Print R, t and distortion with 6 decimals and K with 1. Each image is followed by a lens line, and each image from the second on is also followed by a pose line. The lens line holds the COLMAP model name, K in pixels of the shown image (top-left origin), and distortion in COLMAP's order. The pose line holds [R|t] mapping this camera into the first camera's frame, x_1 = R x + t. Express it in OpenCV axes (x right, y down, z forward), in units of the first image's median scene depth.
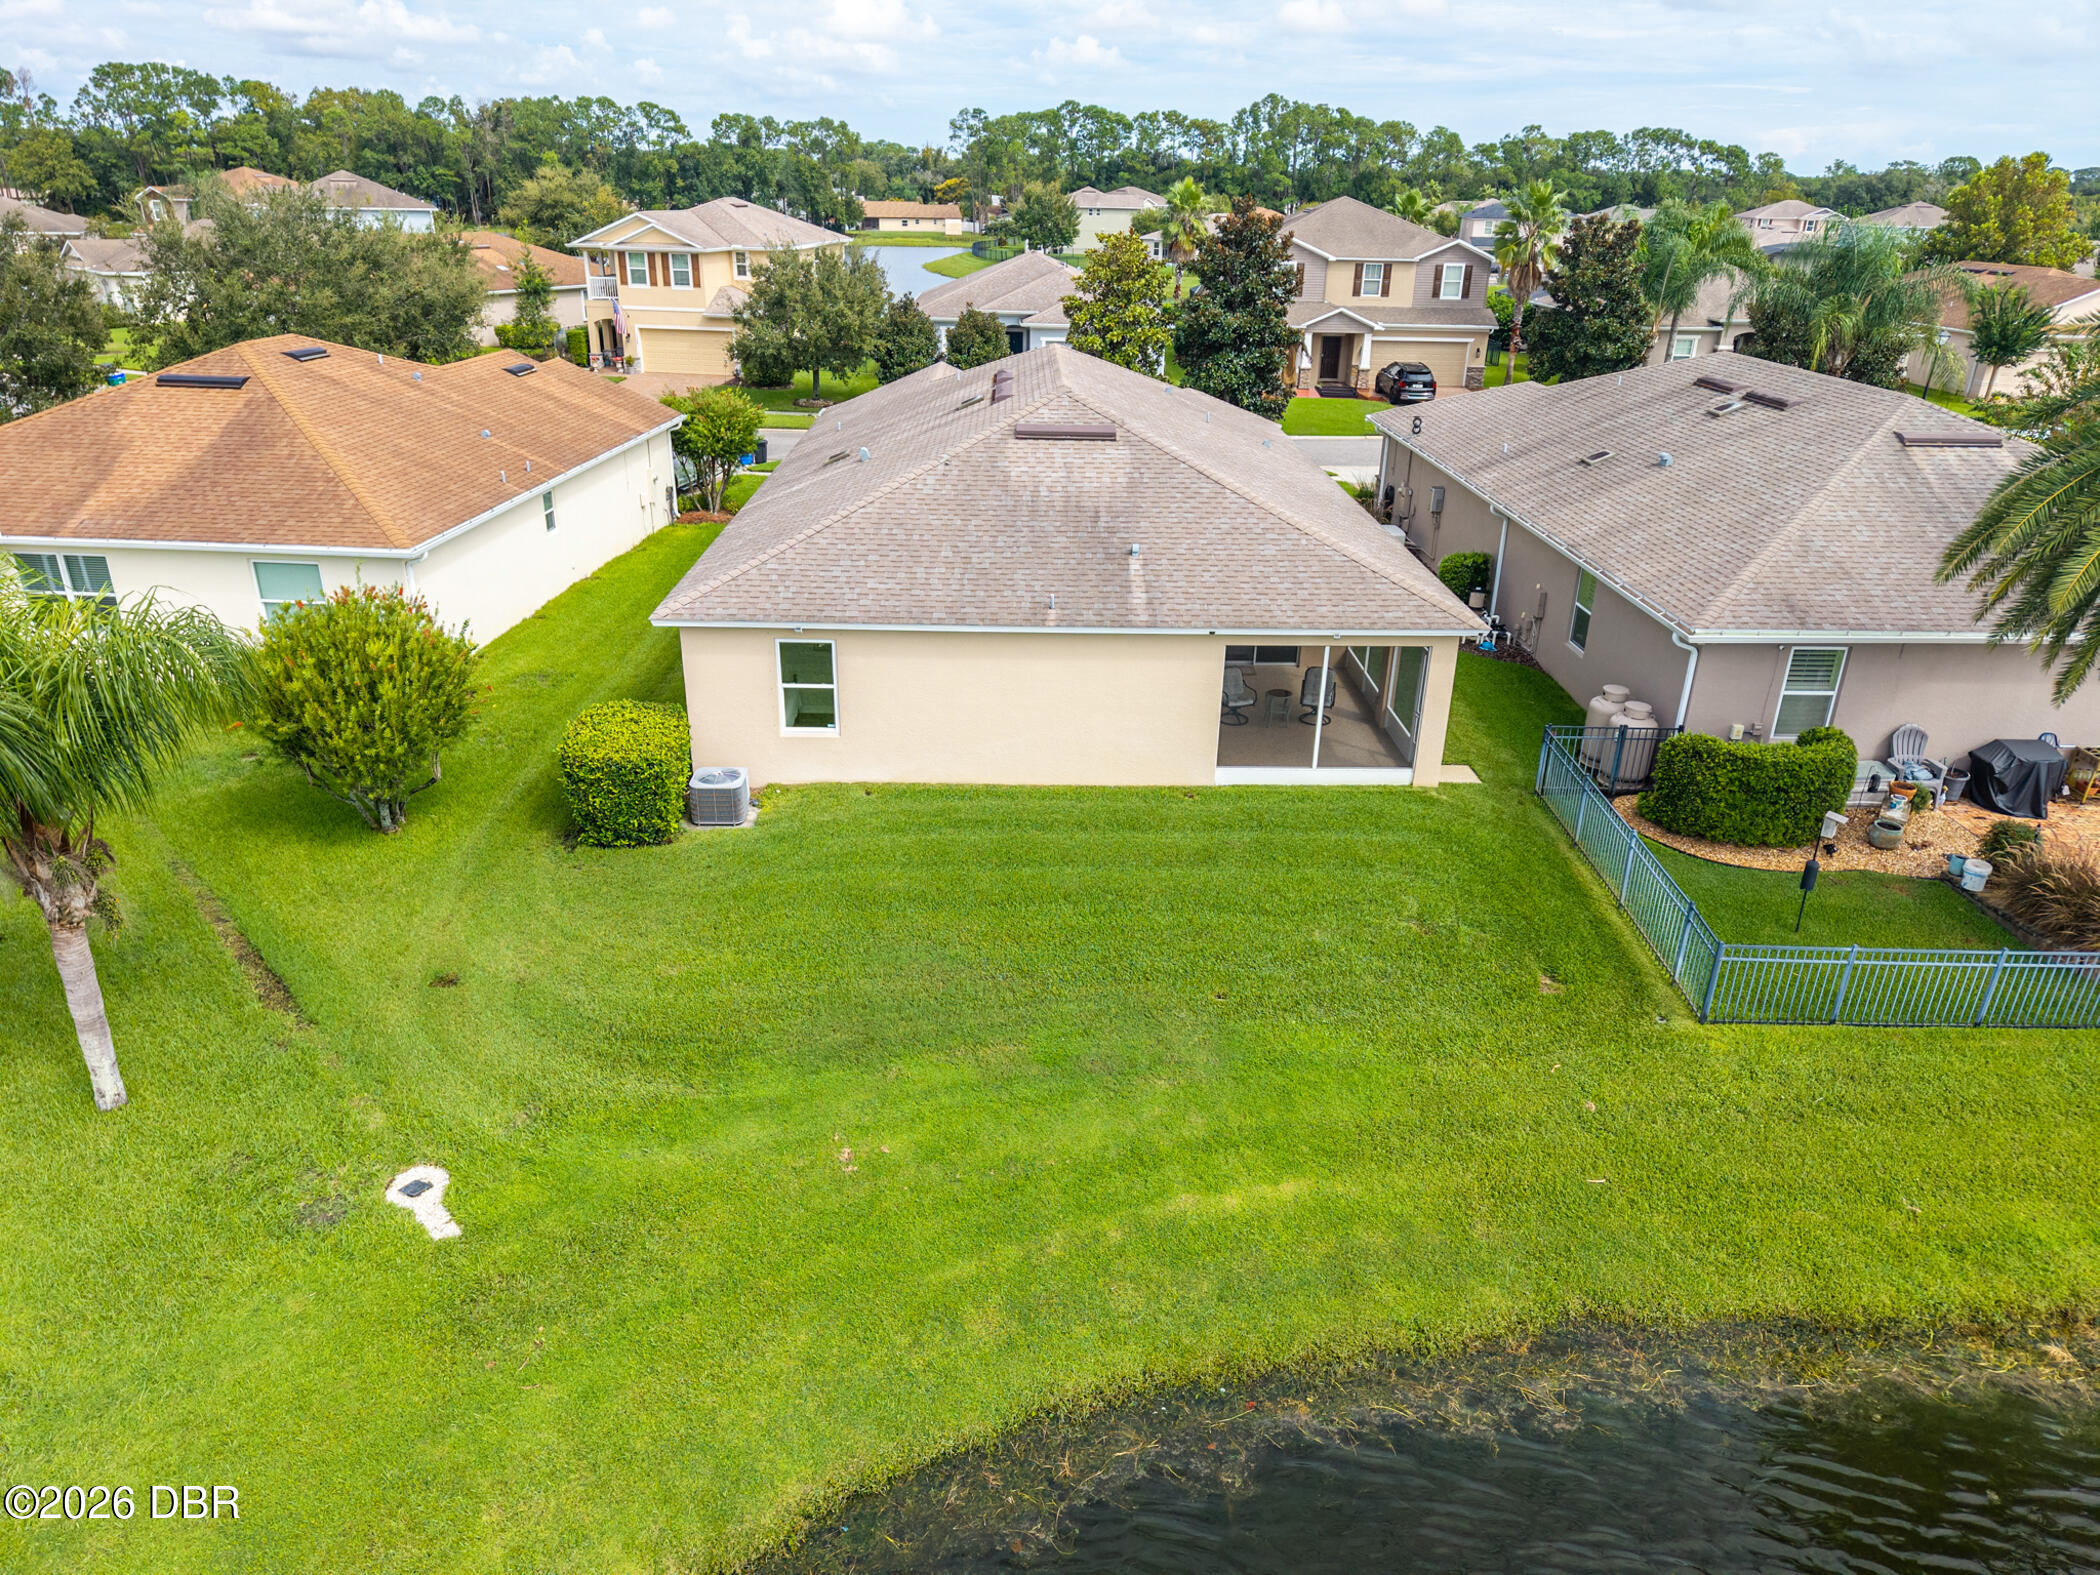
lens RADIAL K [[1423.1, 0, 1050.0], [0, 1423.1, 787.5], [0, 0, 1]] dist [0.002863, -0.003408]
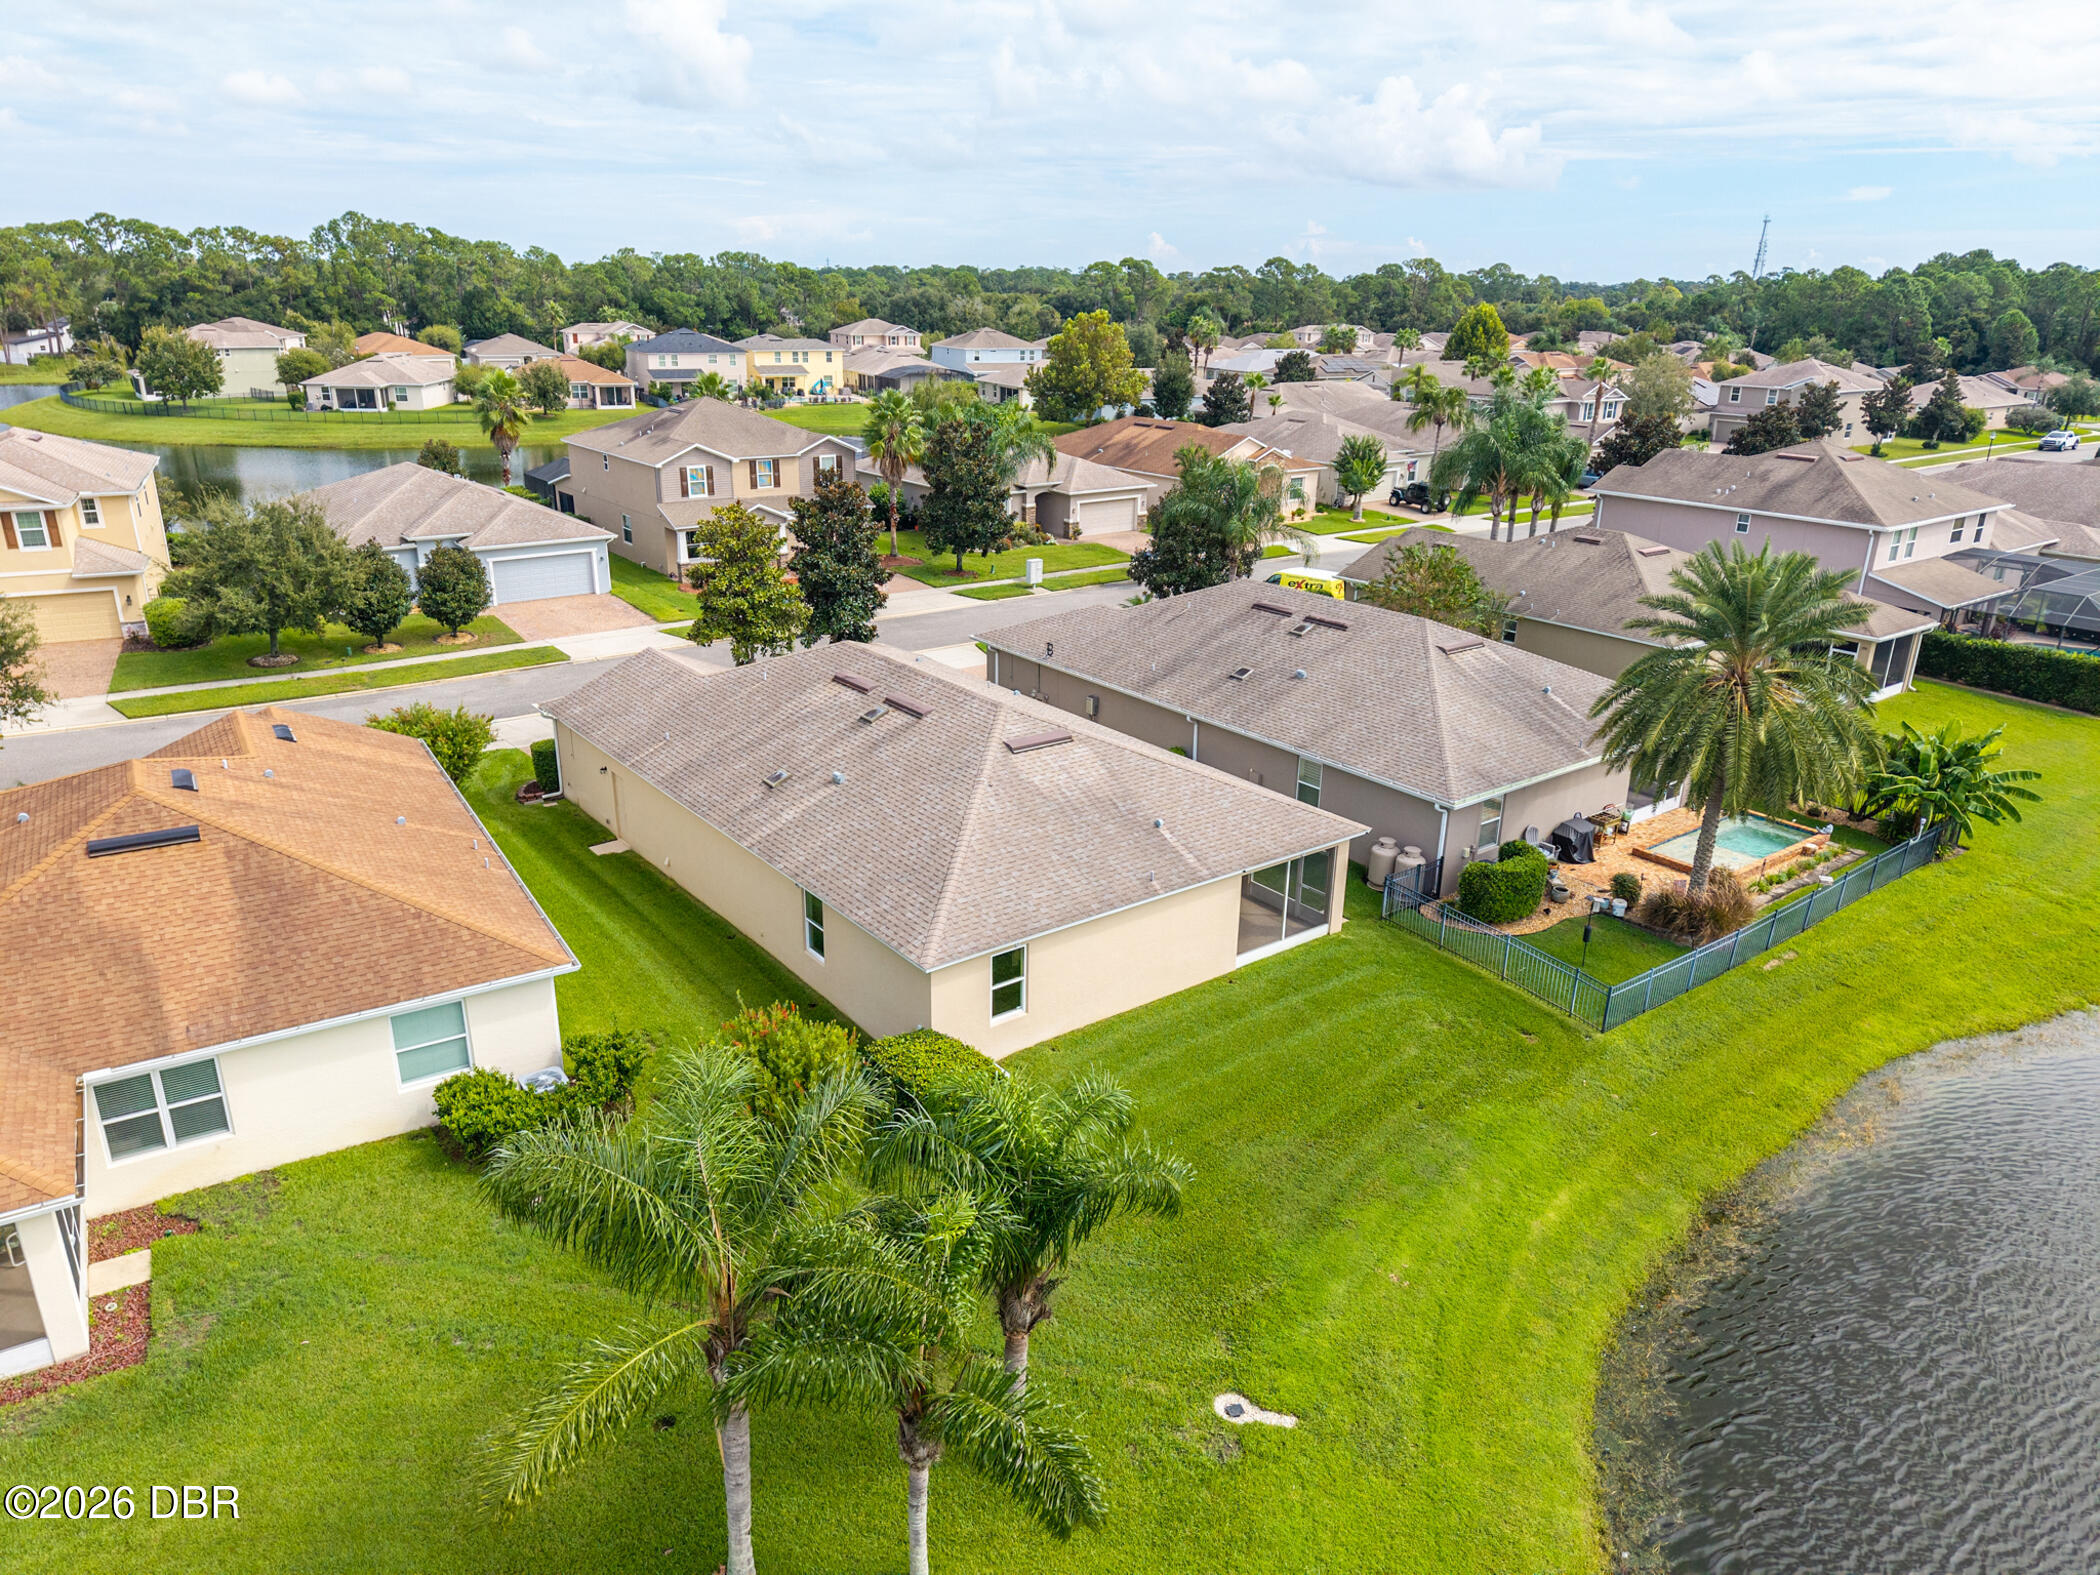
lens RADIAL K [[1409.9, 0, 1050.0], [0, 1409.9, 787.5], [0, 0, 1]] dist [0.021109, -0.017825]
pose [[0.806758, -0.204633, 0.554317, -0.305323], [0.230083, 0.972868, 0.024283, -0.100457], [-0.544246, 0.107948, 0.831952, -0.041472]]
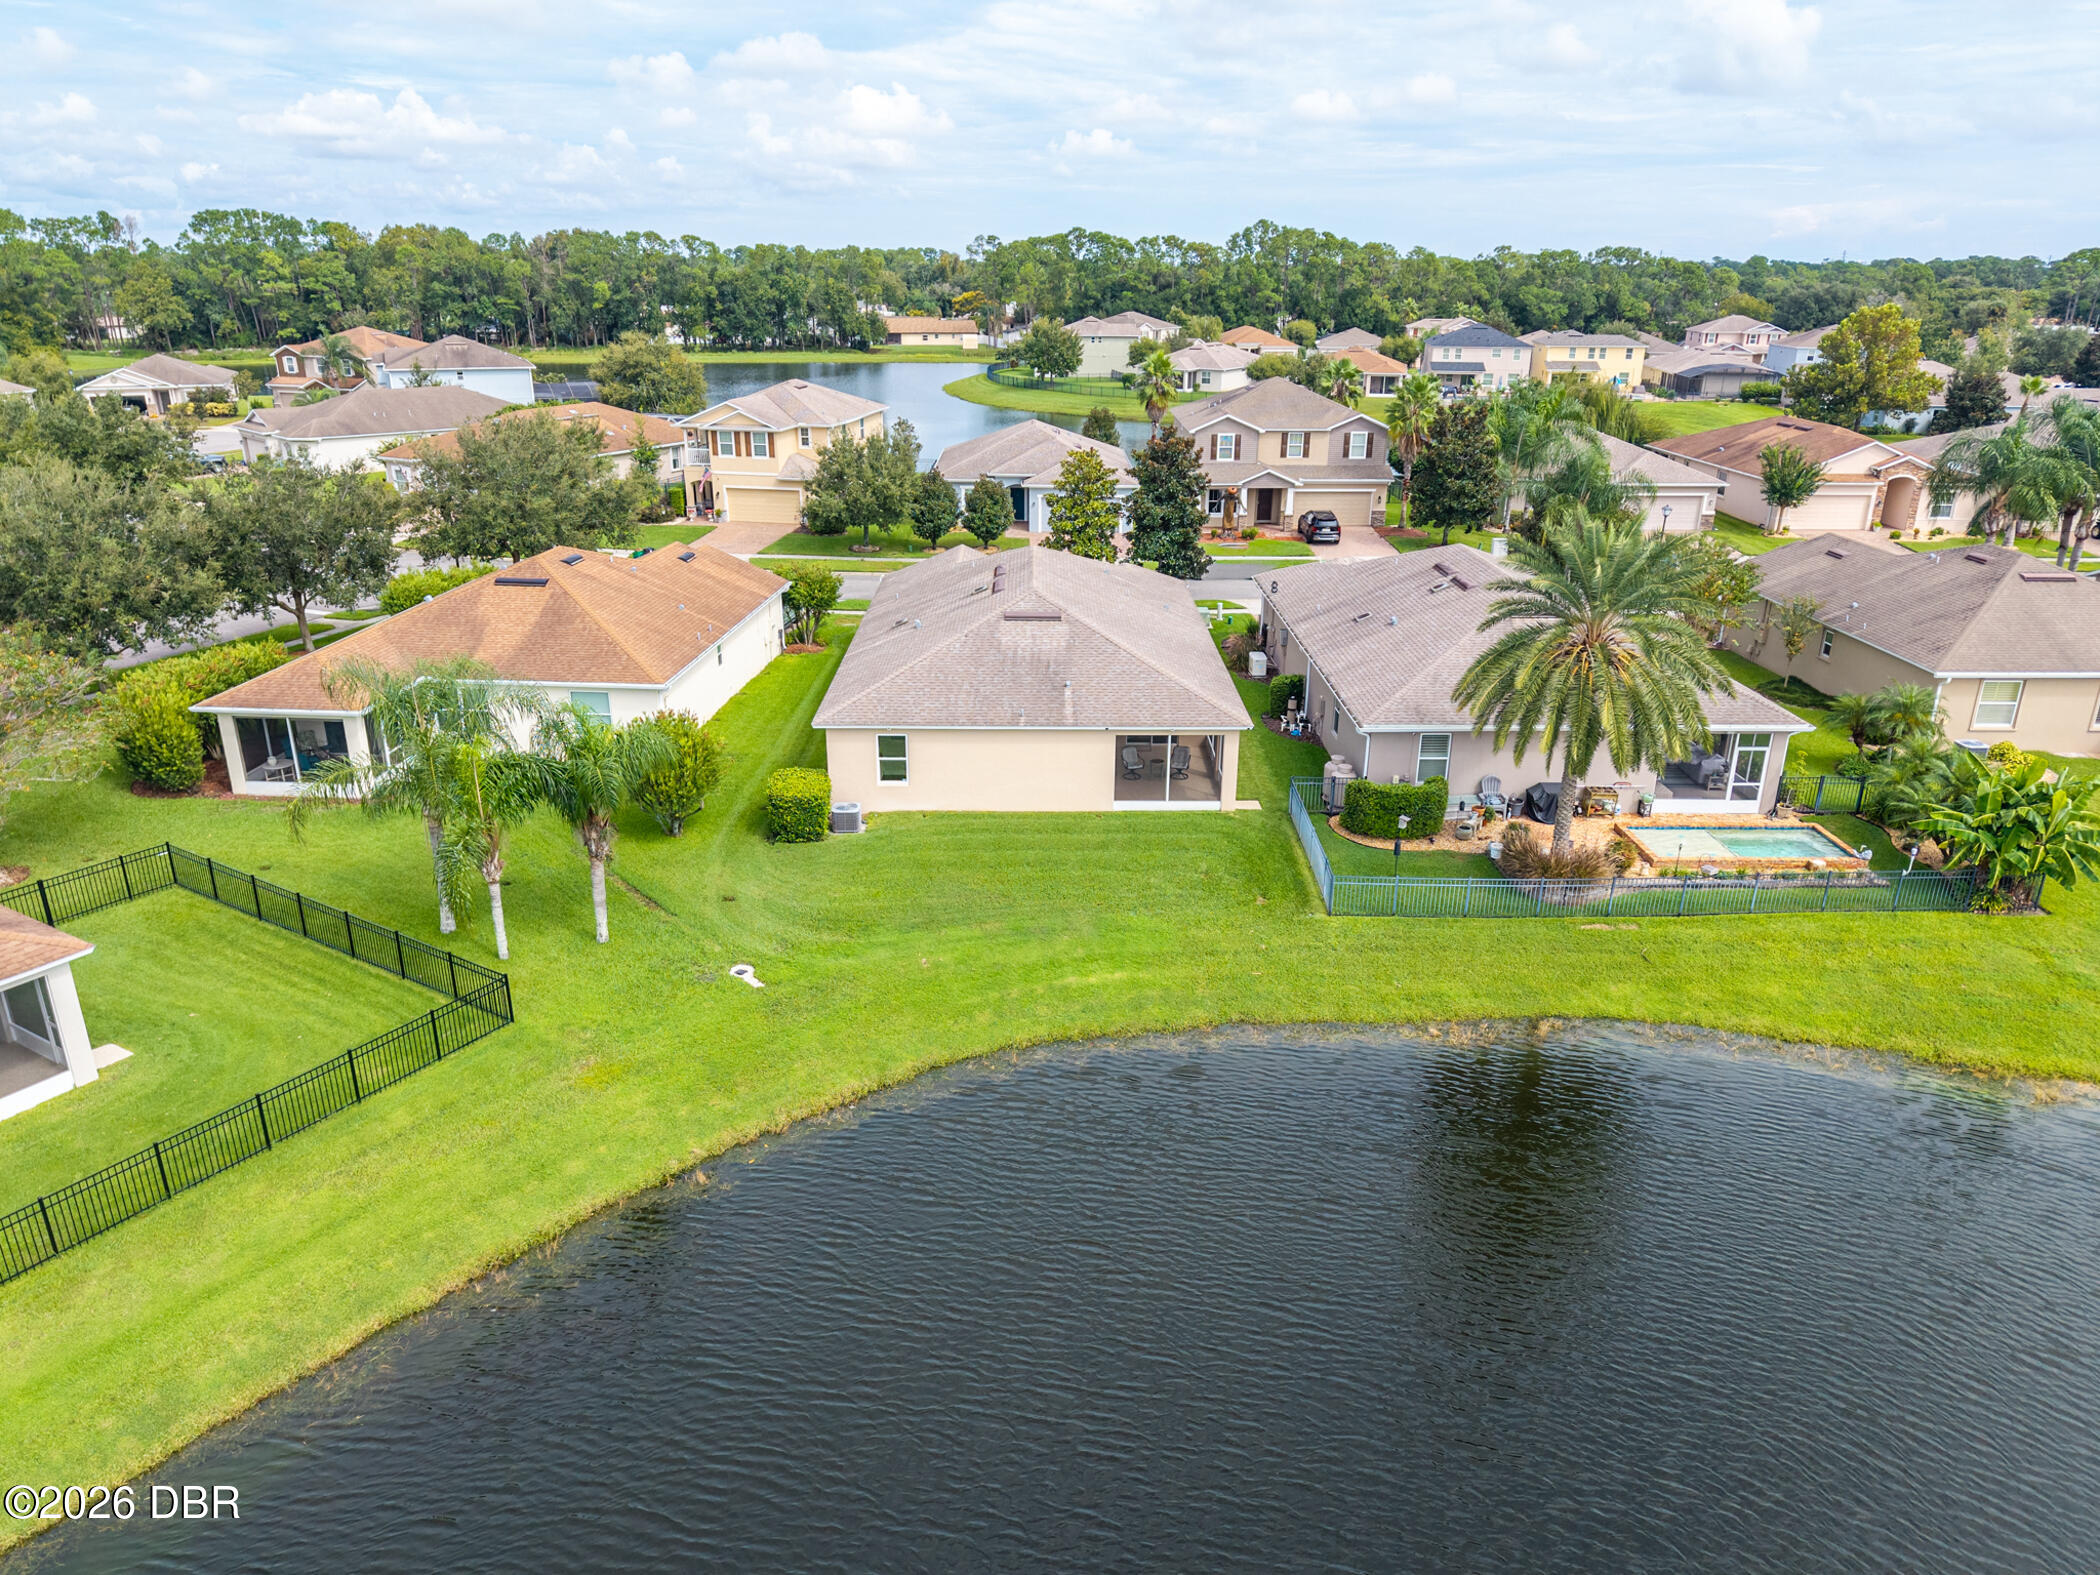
lens RADIAL K [[1444.9, 0, 1050.0], [0, 1444.9, 787.5], [0, 0, 1]] dist [0.005633, -0.001949]
pose [[0.999869, -0.008151, -0.013984, 0.023407], [0.007346, 0.998365, -0.056684, 0.028045], [0.014423, 0.056574, 0.998294, -0.330561]]
